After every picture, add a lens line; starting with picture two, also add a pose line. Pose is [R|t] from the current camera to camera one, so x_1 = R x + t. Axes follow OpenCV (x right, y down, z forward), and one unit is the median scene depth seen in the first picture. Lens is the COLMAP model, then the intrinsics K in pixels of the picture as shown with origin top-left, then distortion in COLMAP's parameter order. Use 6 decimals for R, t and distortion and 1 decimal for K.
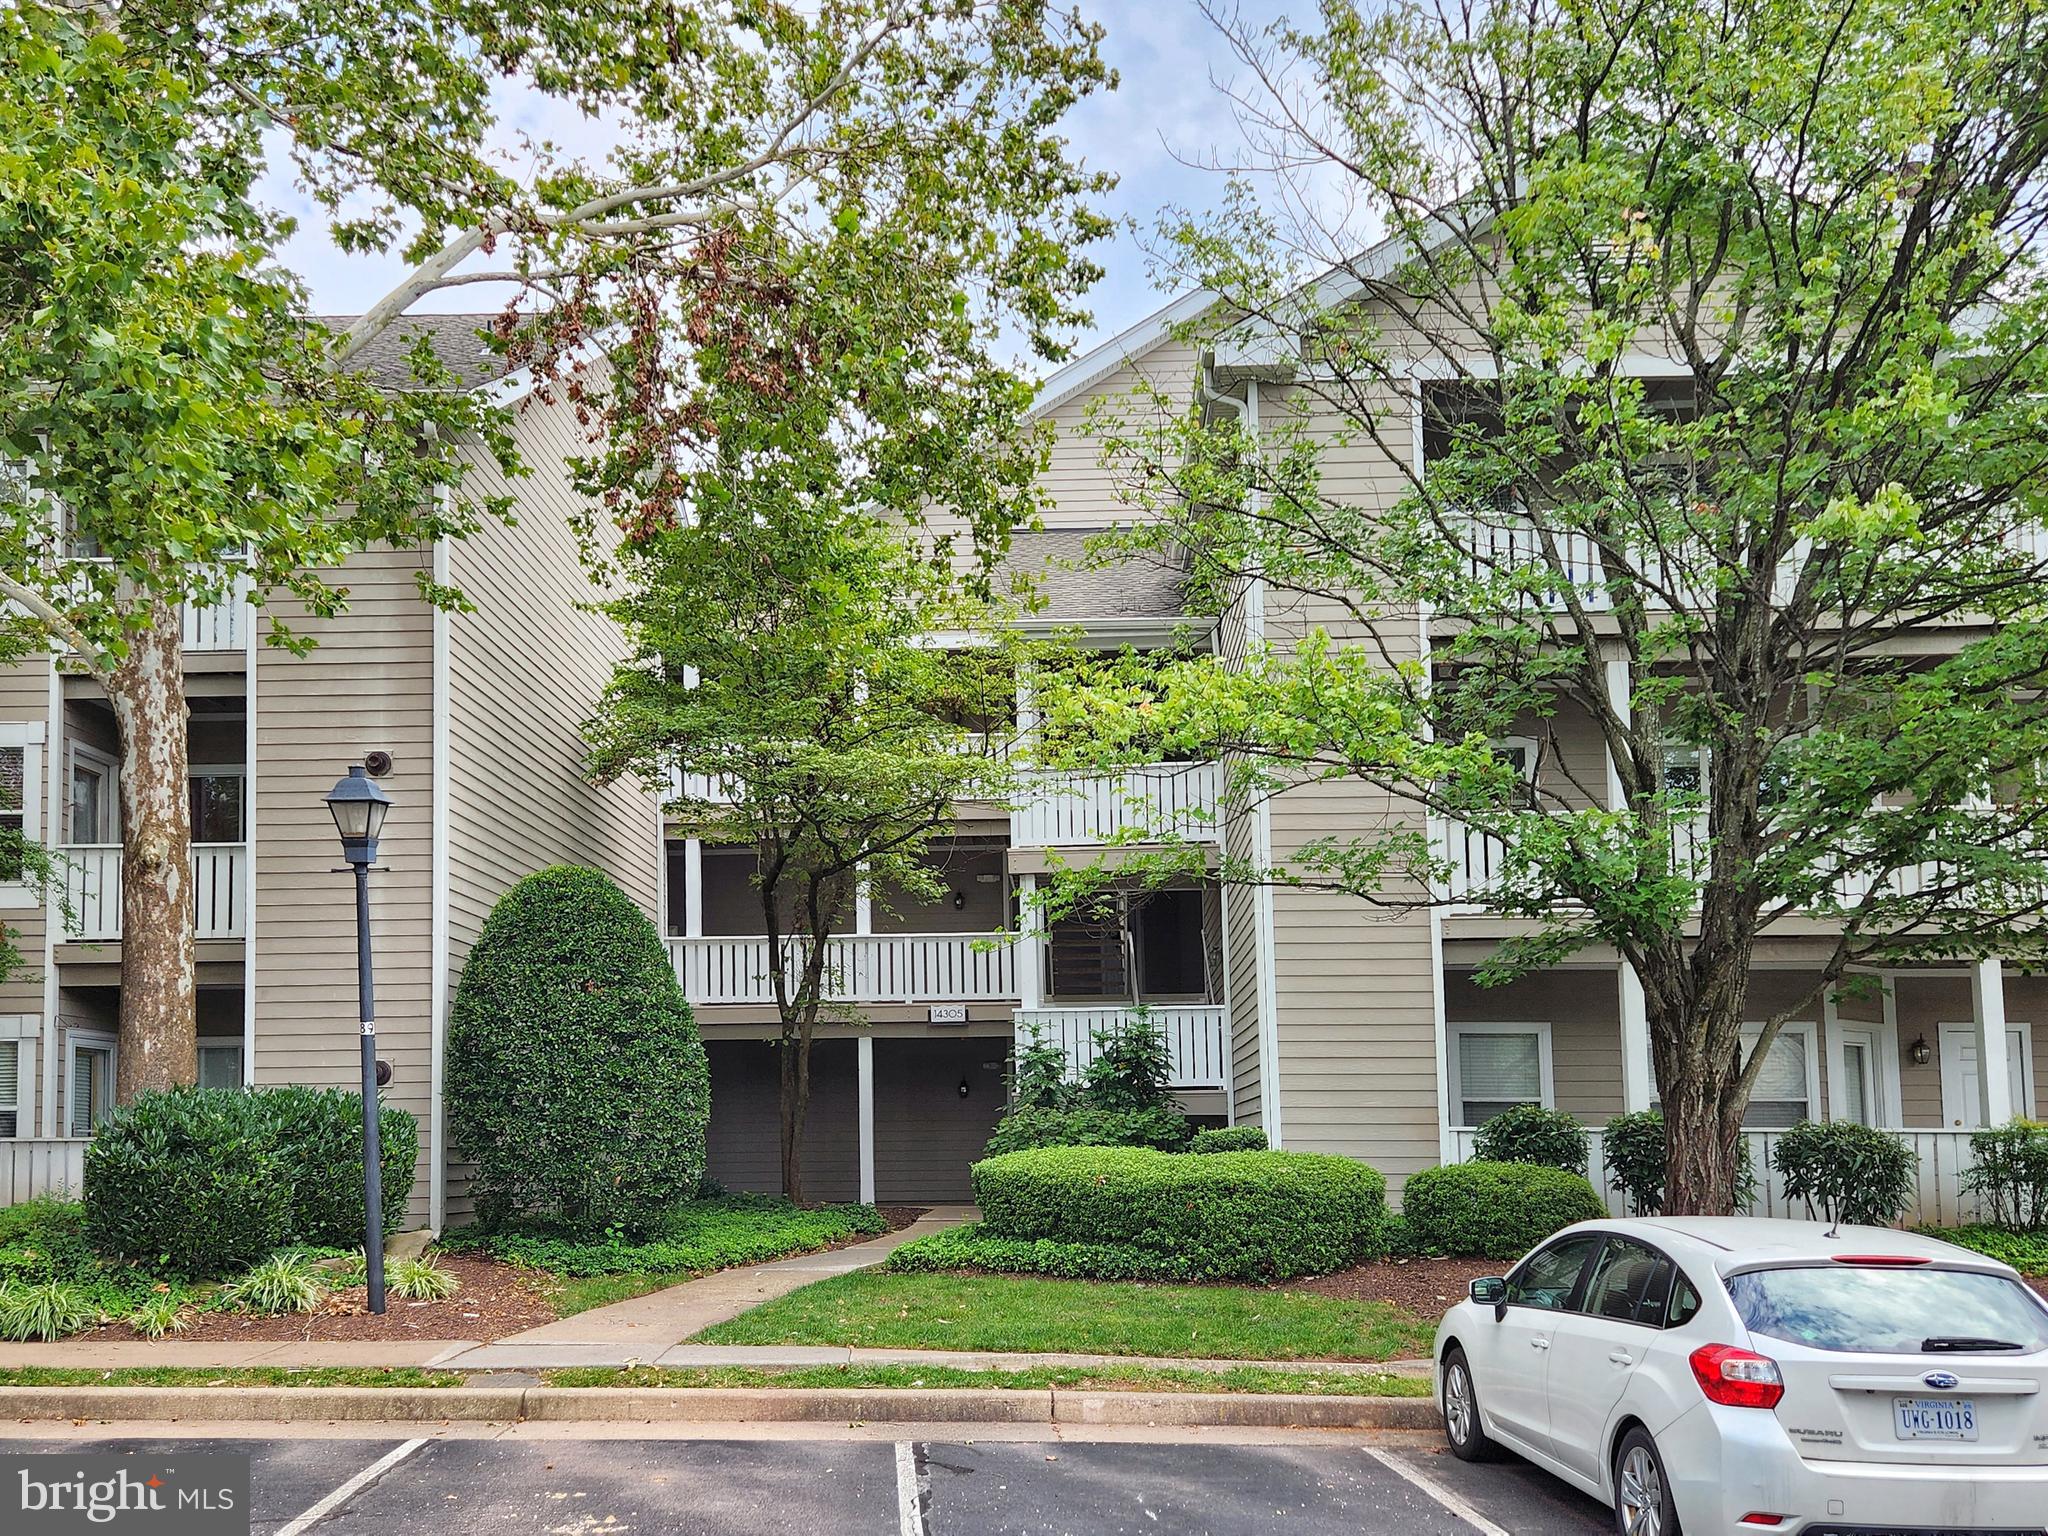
lens RADIAL K [[1364.9, 0, 1015.0], [0, 1364.9, 767.2], [0, 0, 1]] dist [0.071572, -0.049904]
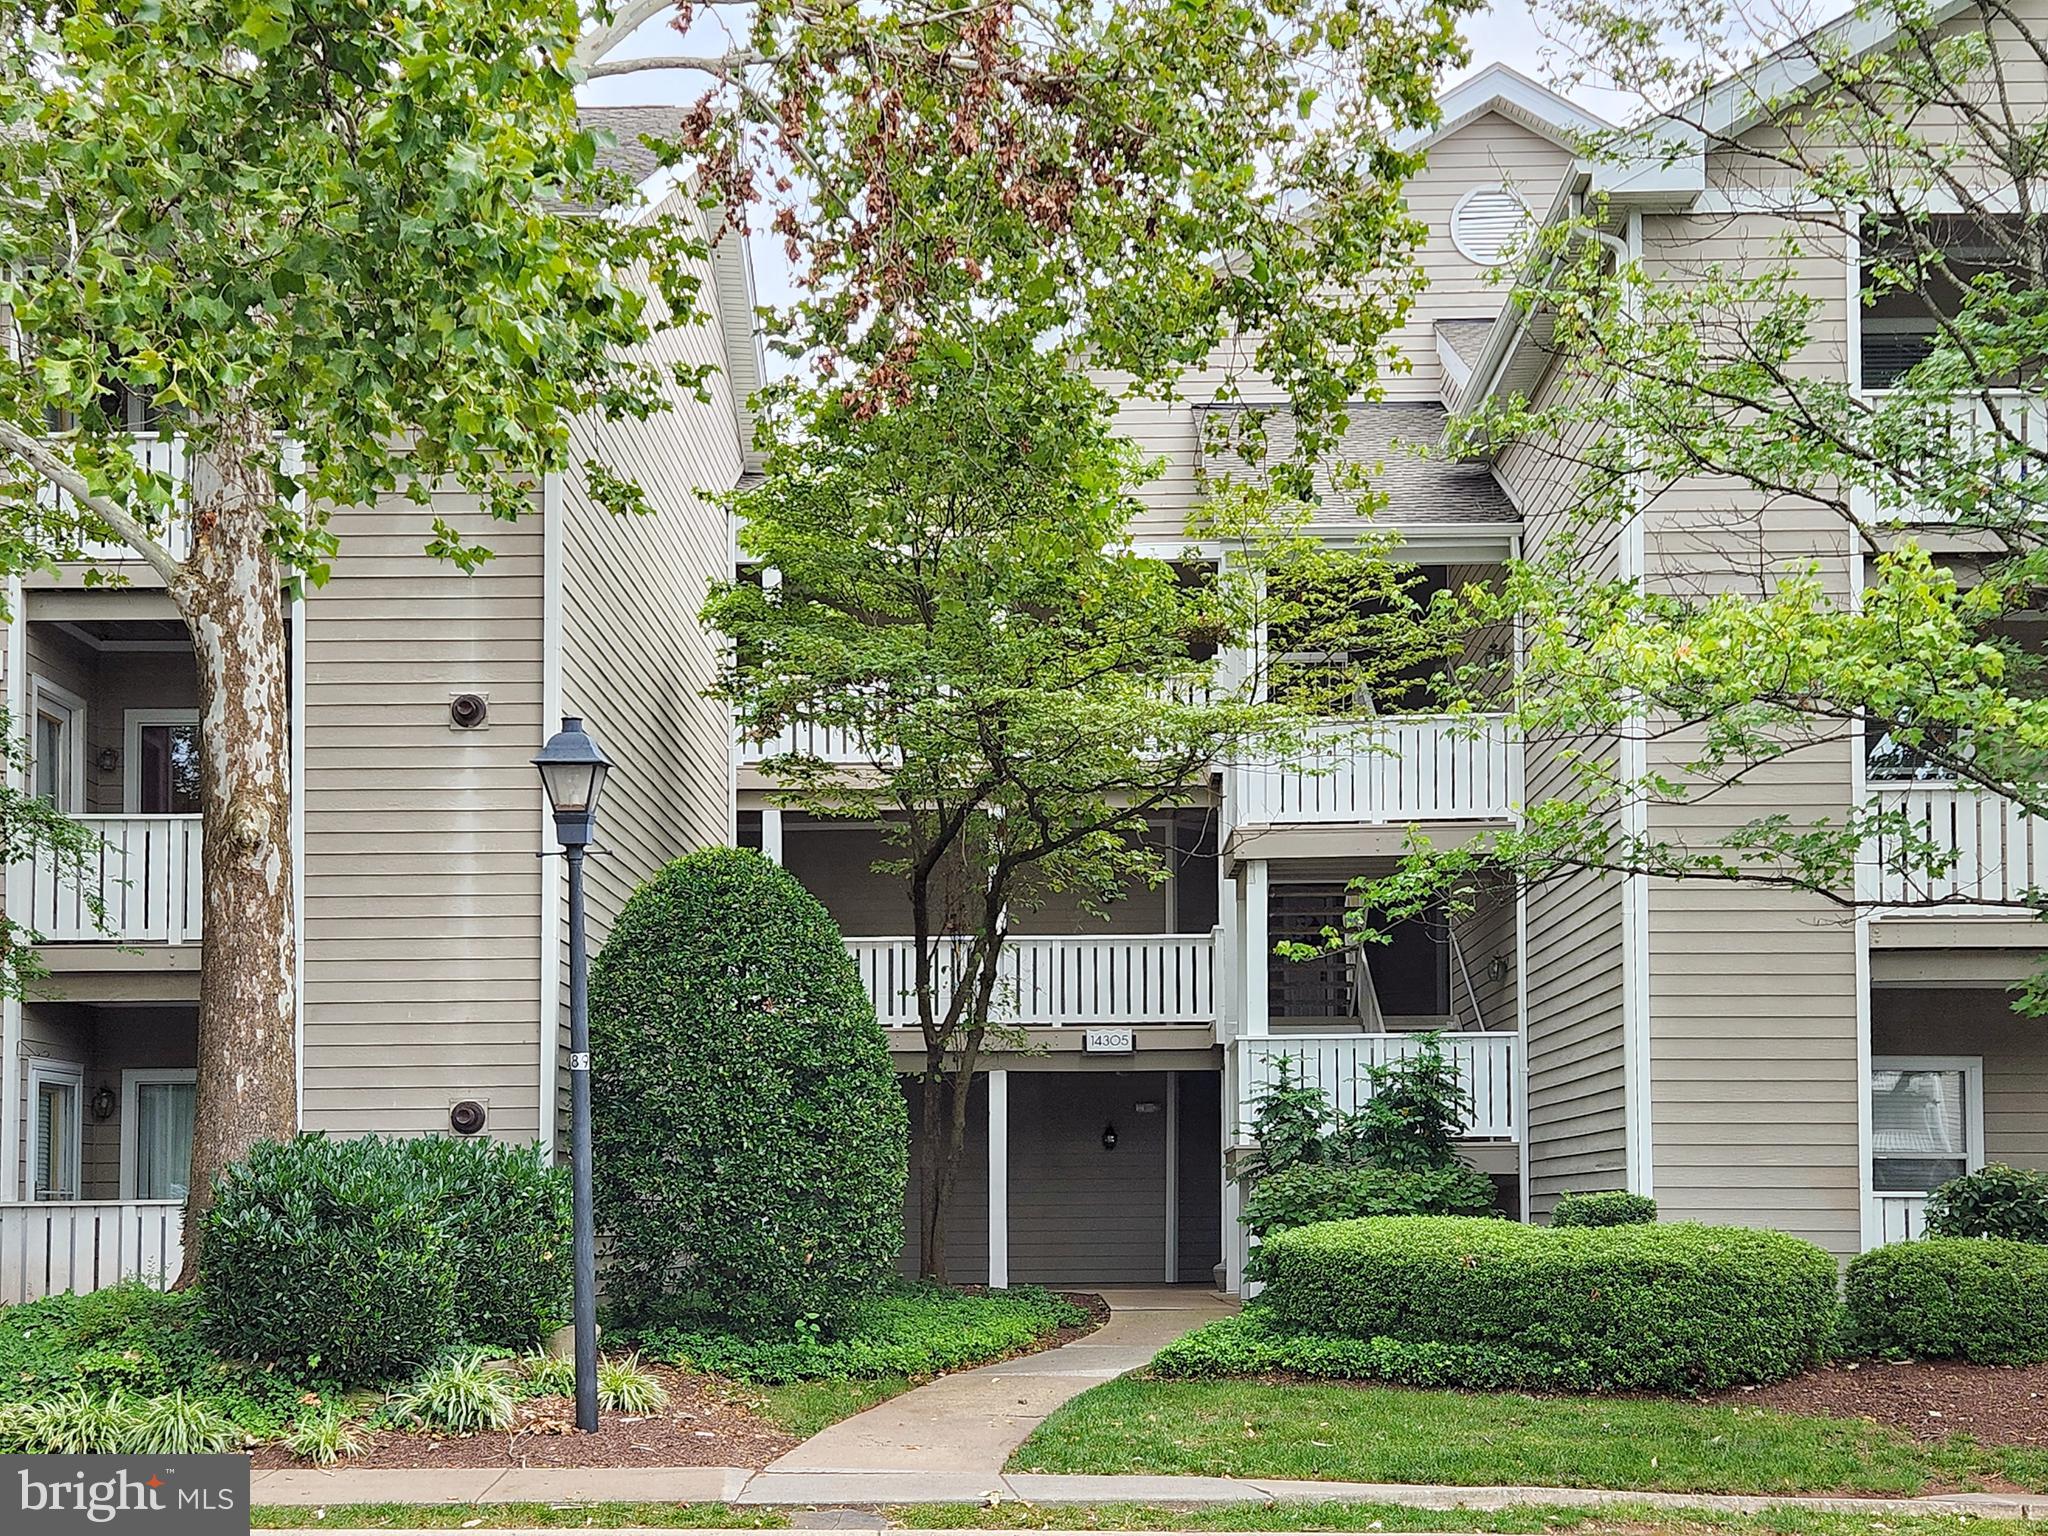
lens RADIAL K [[1810.2, 0, 1024.4], [0, 1810.2, 760.0], [0, 0, 1]] dist [0.051407, -0.001908]
pose [[0.999684, 0.004827, 0.024669, -0.217778], [-0.005501, 0.999612, 0.027311, -0.005068], [-0.024528, -0.027438, 0.999323, -0.001492]]
